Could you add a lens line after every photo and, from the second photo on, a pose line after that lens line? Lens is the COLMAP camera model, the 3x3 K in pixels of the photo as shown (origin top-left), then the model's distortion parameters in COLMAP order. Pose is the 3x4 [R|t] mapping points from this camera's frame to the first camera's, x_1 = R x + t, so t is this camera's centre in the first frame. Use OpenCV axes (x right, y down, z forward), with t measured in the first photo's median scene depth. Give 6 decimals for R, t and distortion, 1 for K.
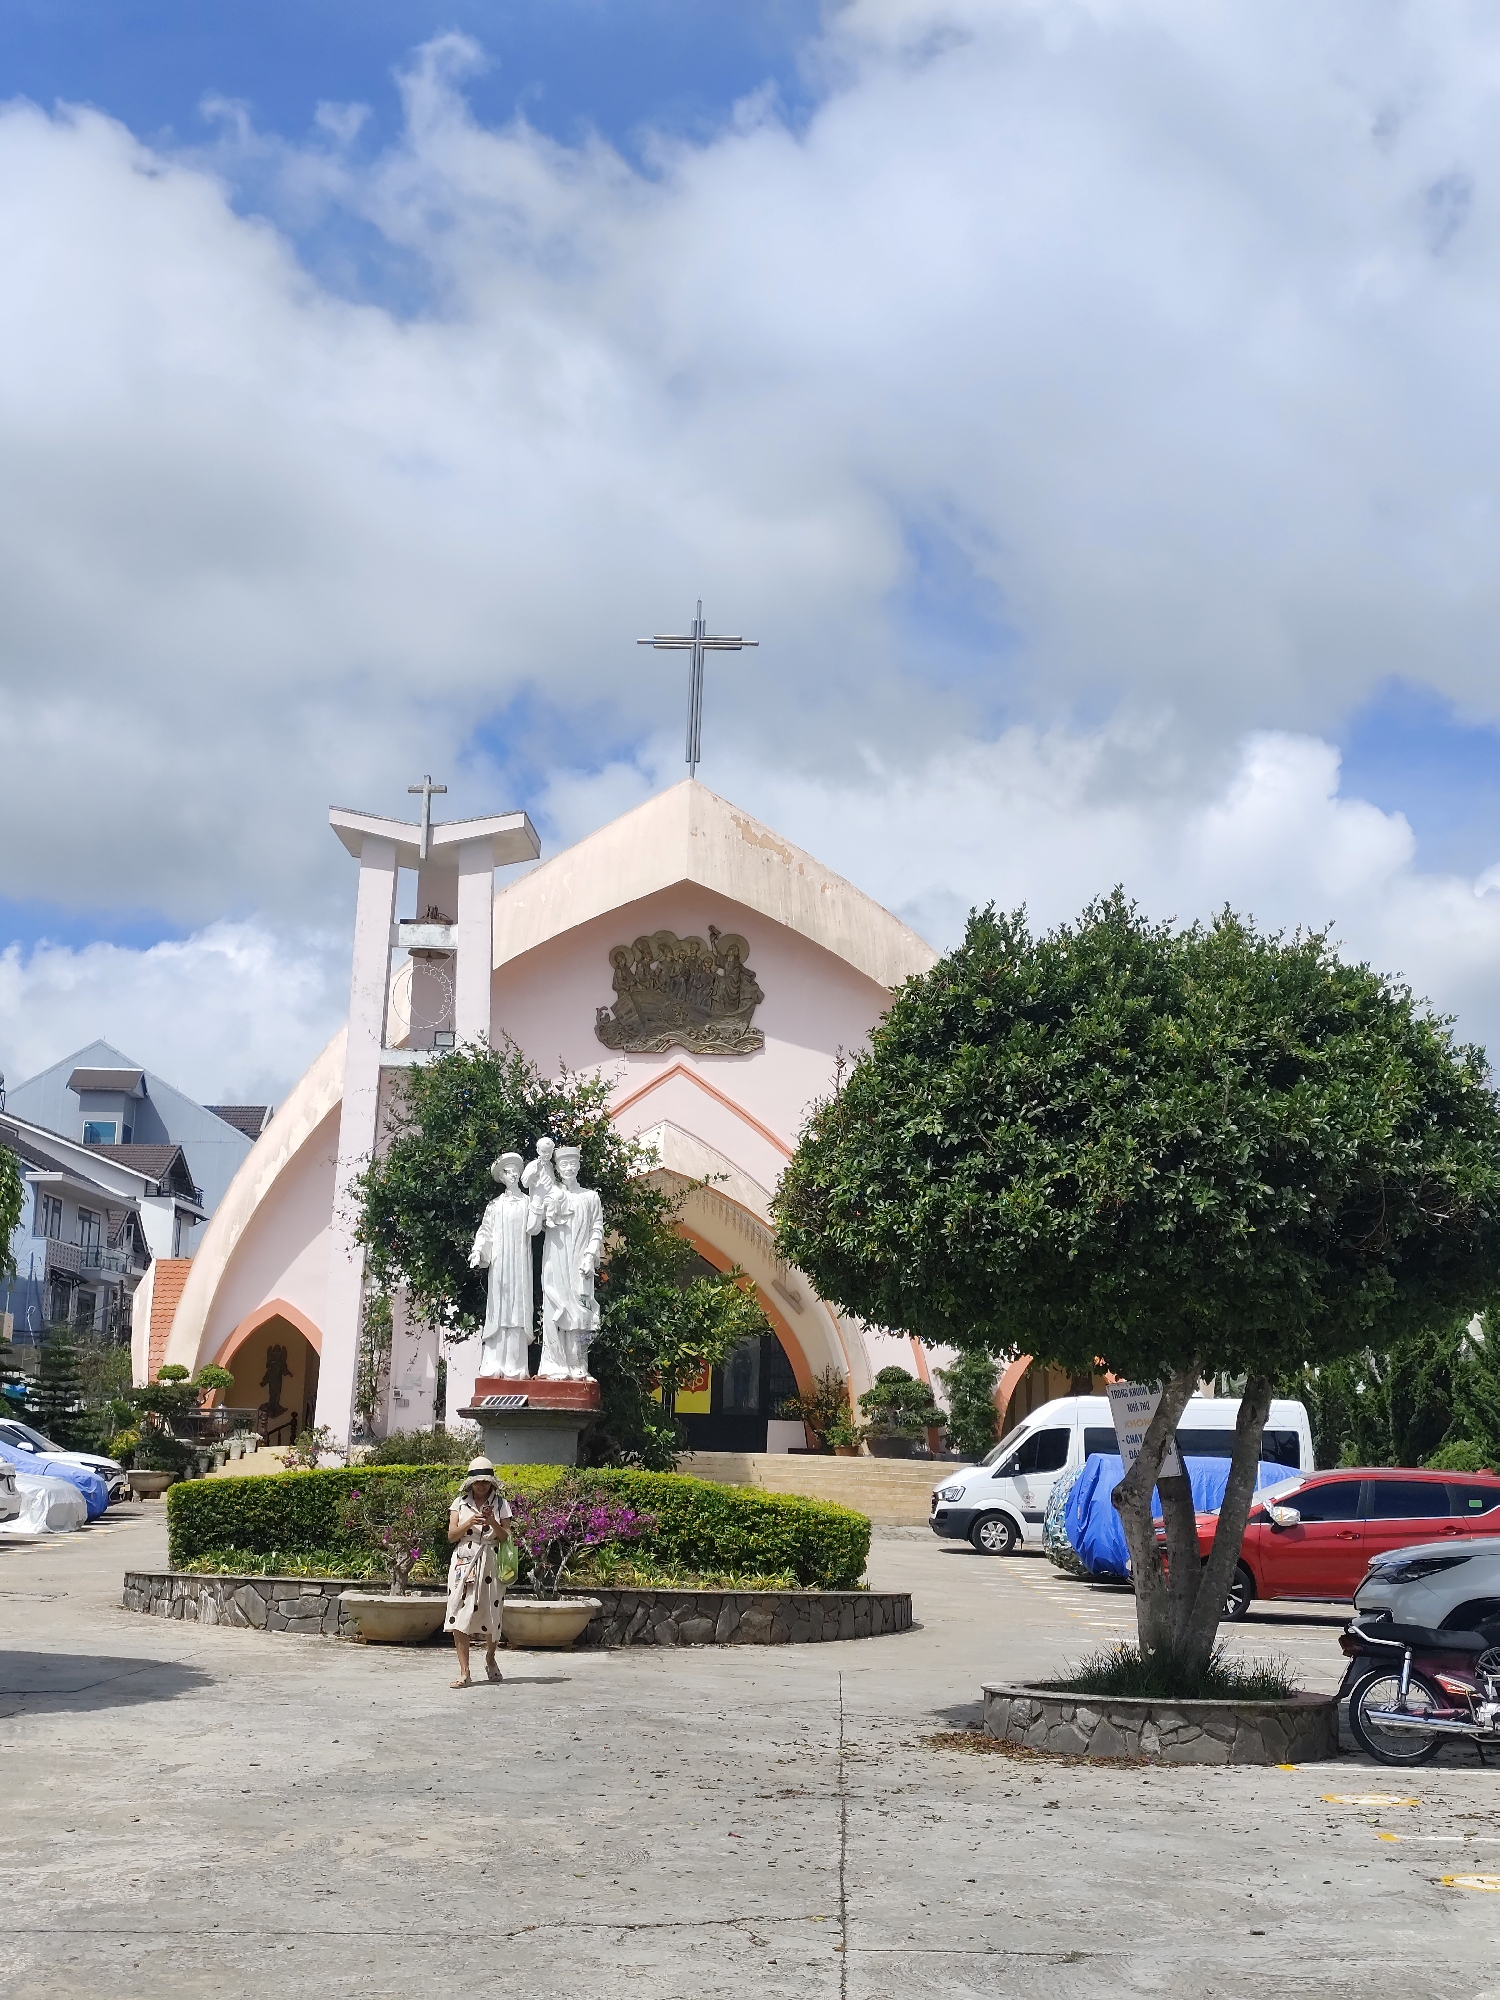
lens RADIAL K [[2698.7, 0, 747.4], [0, 2698.7, 993.0], [0, 0, 1]] dist [0.090243, 0.000000]
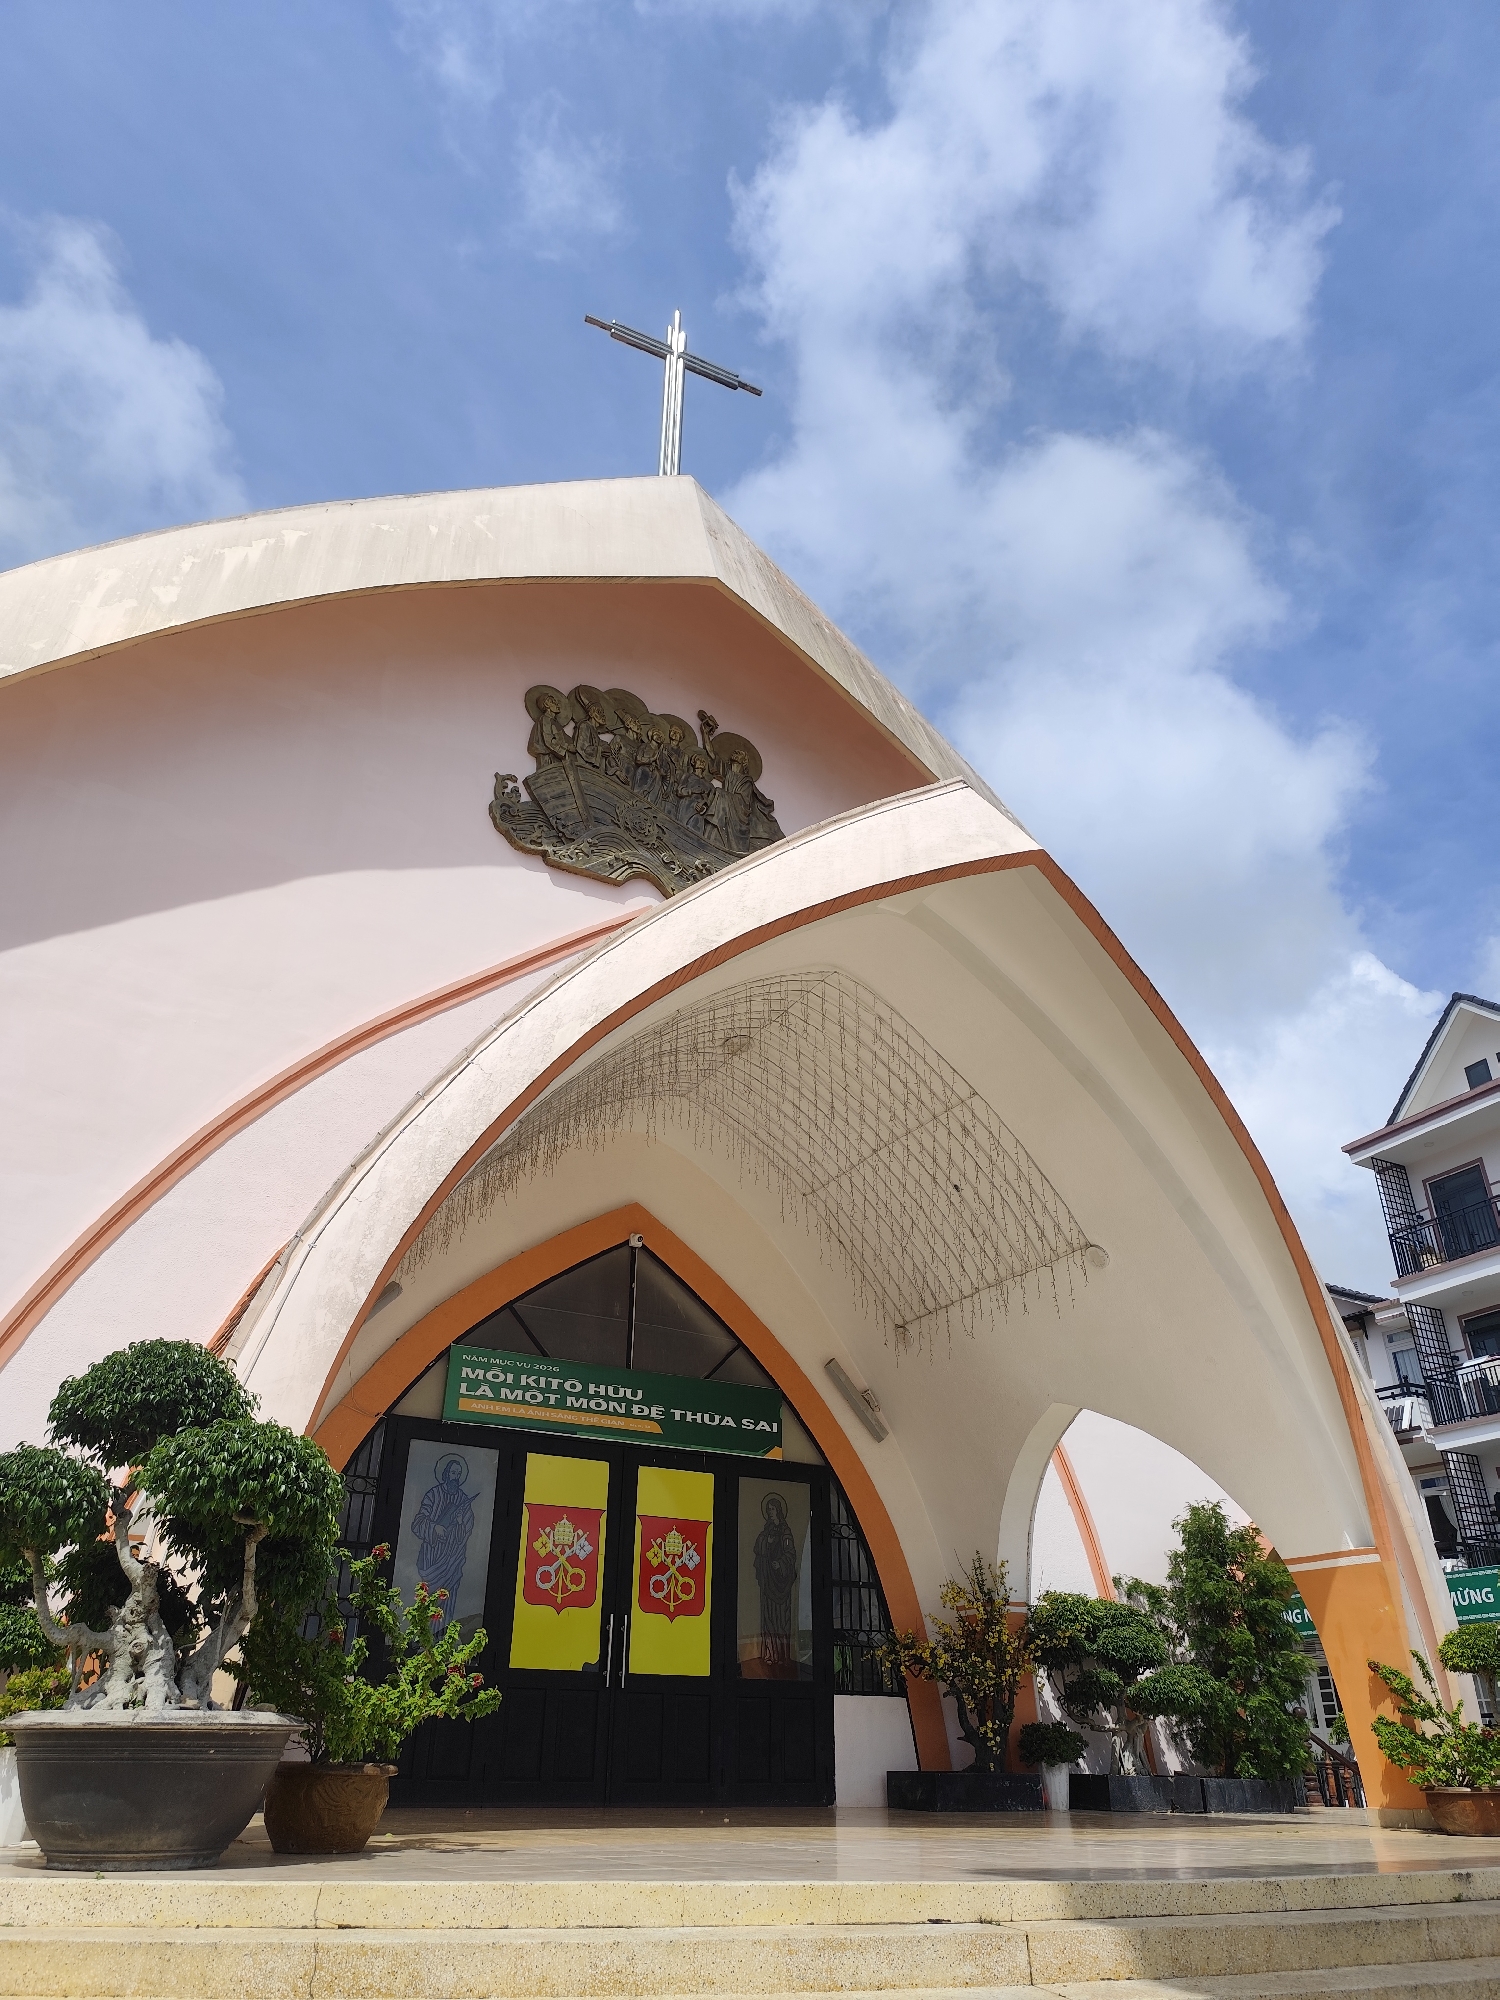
lens RADIAL K [[1366.2, 0, 744.4], [0, 1366.2, 1010.1], [0, 0, 1]] dist [0.044279, -0.045001]
pose [[0.871699, 0.217610, 0.439076, -0.117735], [-0.077109, 0.945742, -0.315635, 0.123129], [-0.483938, 0.241282, 0.841182, 0.784093]]
